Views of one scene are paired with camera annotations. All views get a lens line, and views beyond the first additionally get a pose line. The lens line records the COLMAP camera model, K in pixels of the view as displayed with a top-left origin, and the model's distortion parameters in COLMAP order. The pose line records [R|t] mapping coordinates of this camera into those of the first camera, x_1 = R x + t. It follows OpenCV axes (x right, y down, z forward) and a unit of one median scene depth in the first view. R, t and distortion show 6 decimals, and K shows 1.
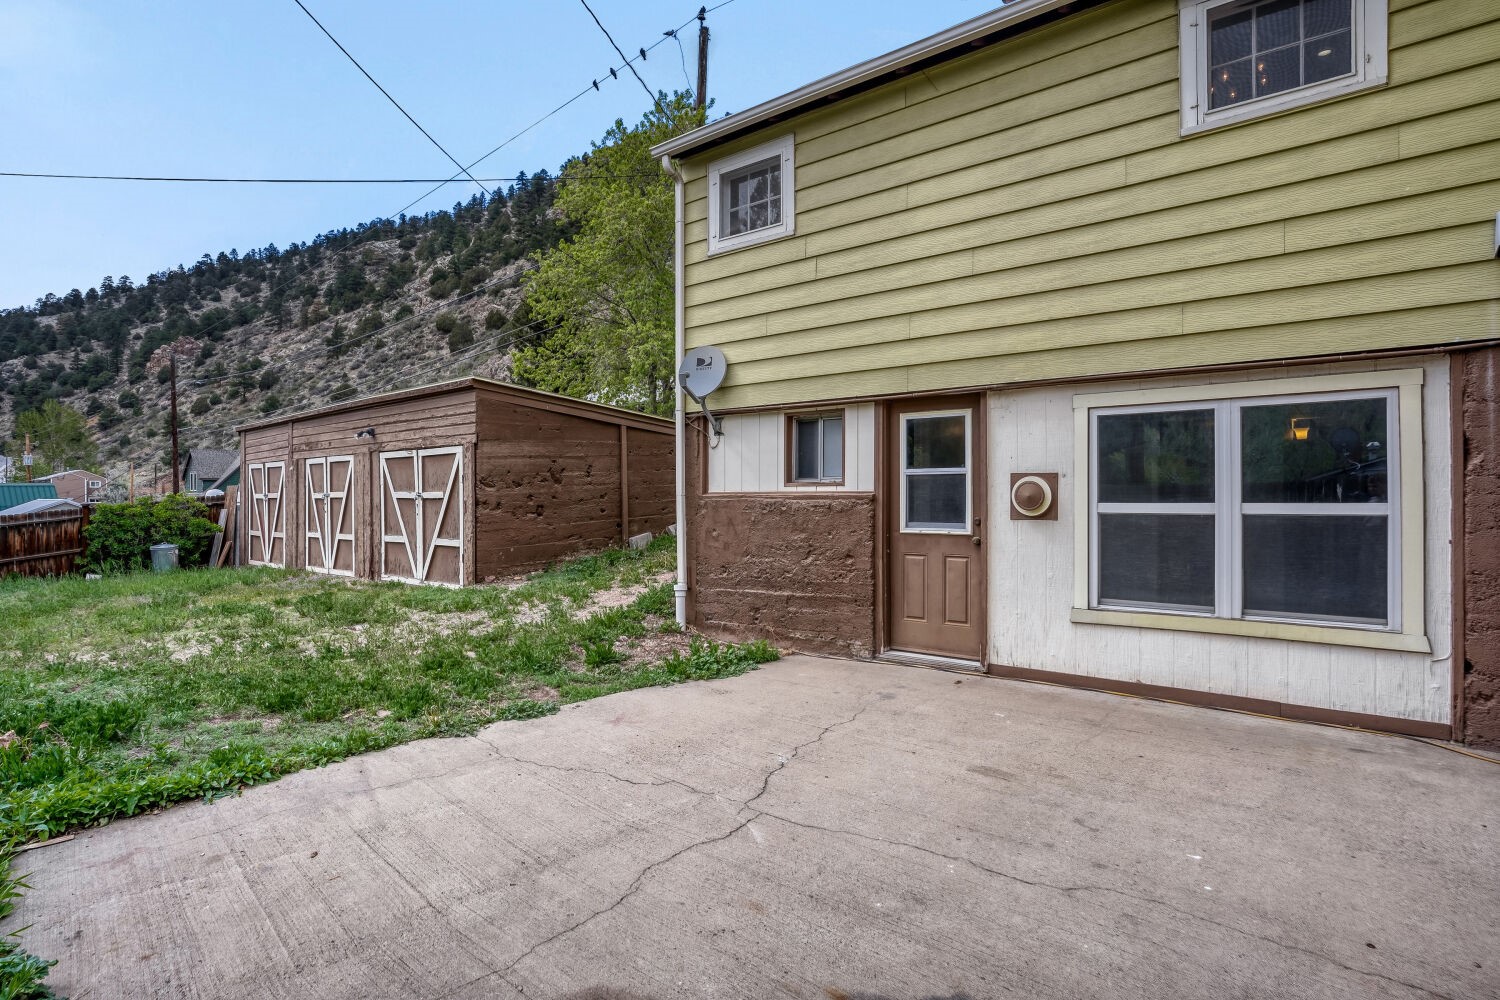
lens RADIAL K [[763.6, 0, 750.3], [0, 763.6, 506.5], [0, 0, 1]] dist [-0.015843, 0.004332]
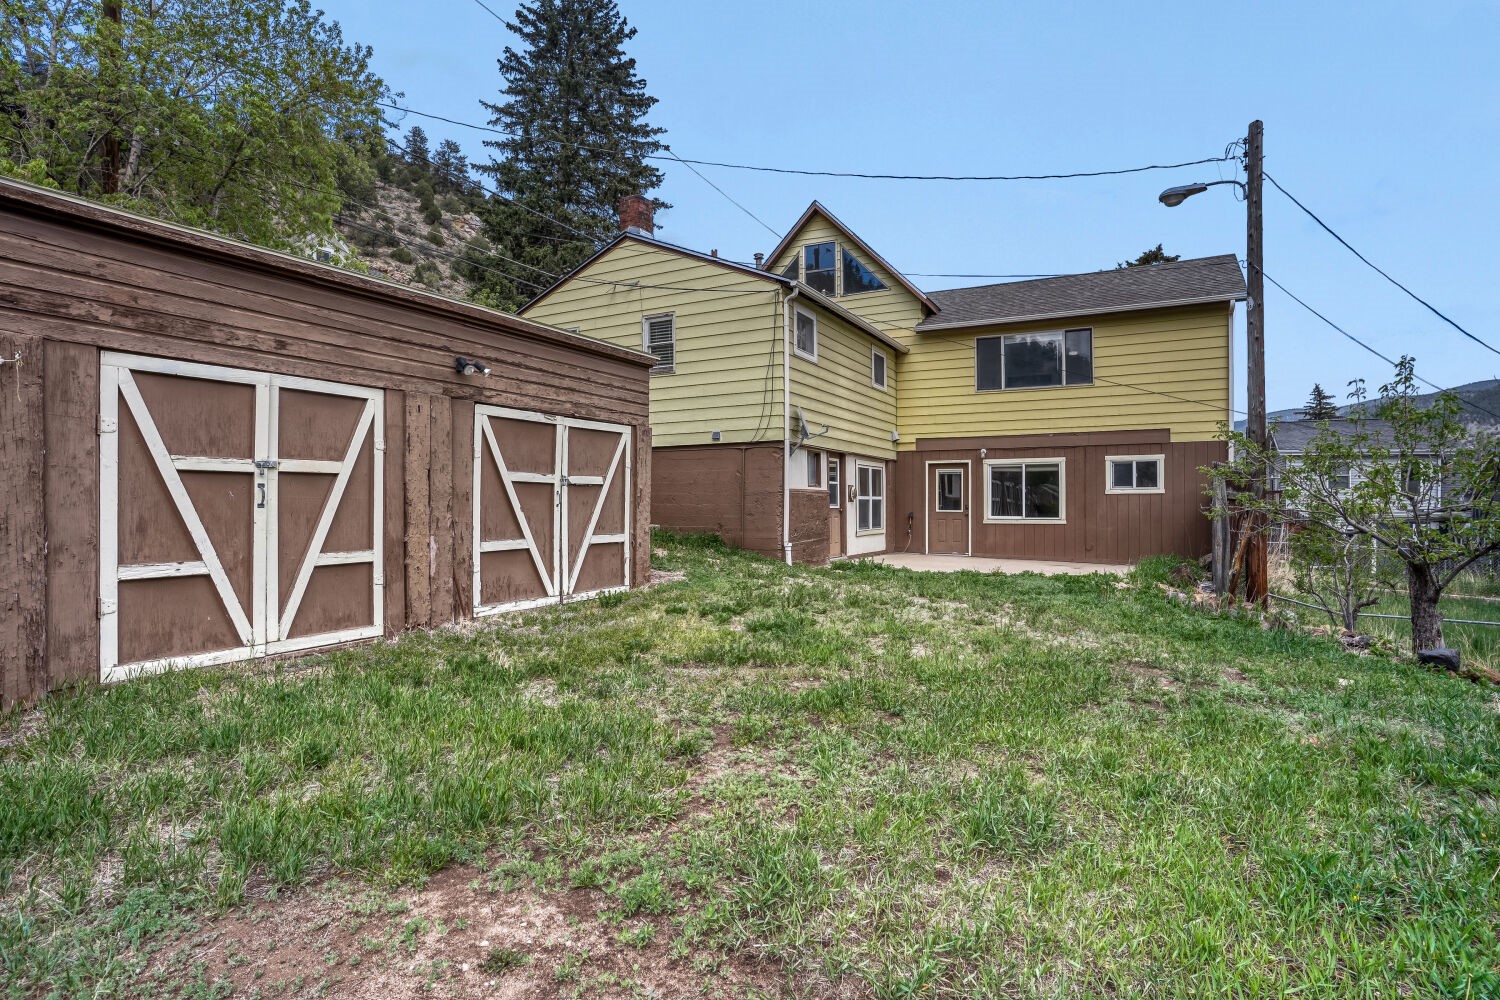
lens RADIAL K [[763.6, 0, 747.7], [0, 763.6, 494.9], [0, 0, 1]] dist [-0.015843, 0.004332]
pose [[-0.175054, 0.007764, 0.984528, -1.194350], [0.000171, 0.999969, -0.007856, 0.005864], [-0.984559, -0.001207, -0.175050, 0.962917]]
